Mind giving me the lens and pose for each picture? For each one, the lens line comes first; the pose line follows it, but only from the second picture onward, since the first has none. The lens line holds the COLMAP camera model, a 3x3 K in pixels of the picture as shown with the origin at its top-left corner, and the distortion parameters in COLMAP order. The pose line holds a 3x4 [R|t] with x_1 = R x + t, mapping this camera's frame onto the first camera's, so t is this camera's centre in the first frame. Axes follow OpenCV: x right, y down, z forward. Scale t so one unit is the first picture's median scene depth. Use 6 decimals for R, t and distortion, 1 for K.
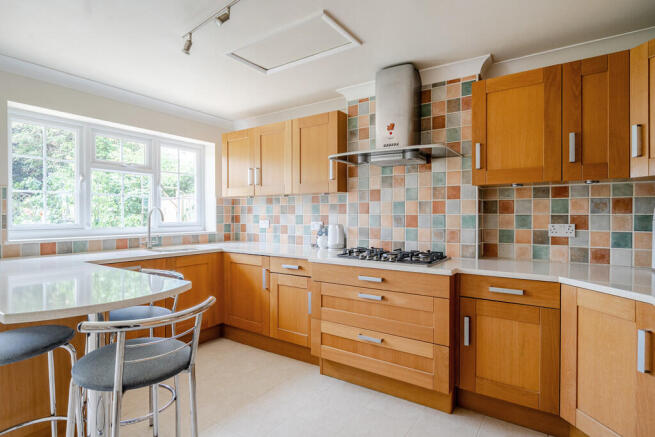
lens RADIAL K [[341.7, 0, 328.4], [0, 341.7, 218.5], [0, 0, 1]] dist [-0.007603, 0.000559]
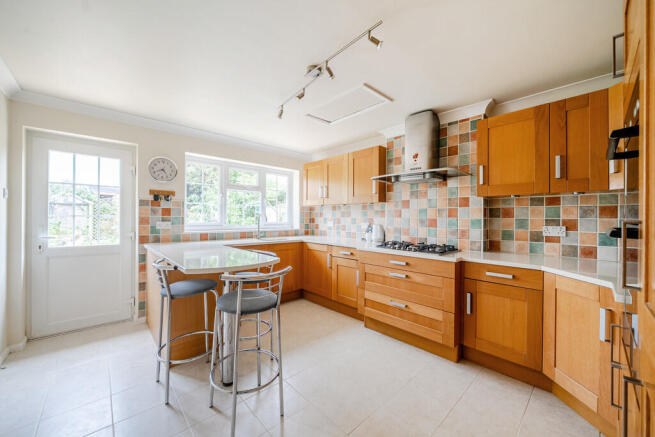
lens RADIAL K [[250.6, 0, 327.5], [0, 250.6, 218.4], [0, 0, 1]] dist [-0.018354, -0.000058]
pose [[0.974929, 0.006330, -0.222428, 0.061888], [-0.008347, 0.999932, -0.008129, 0.001096], [0.222362, 0.009782, 0.974915, -0.089017]]
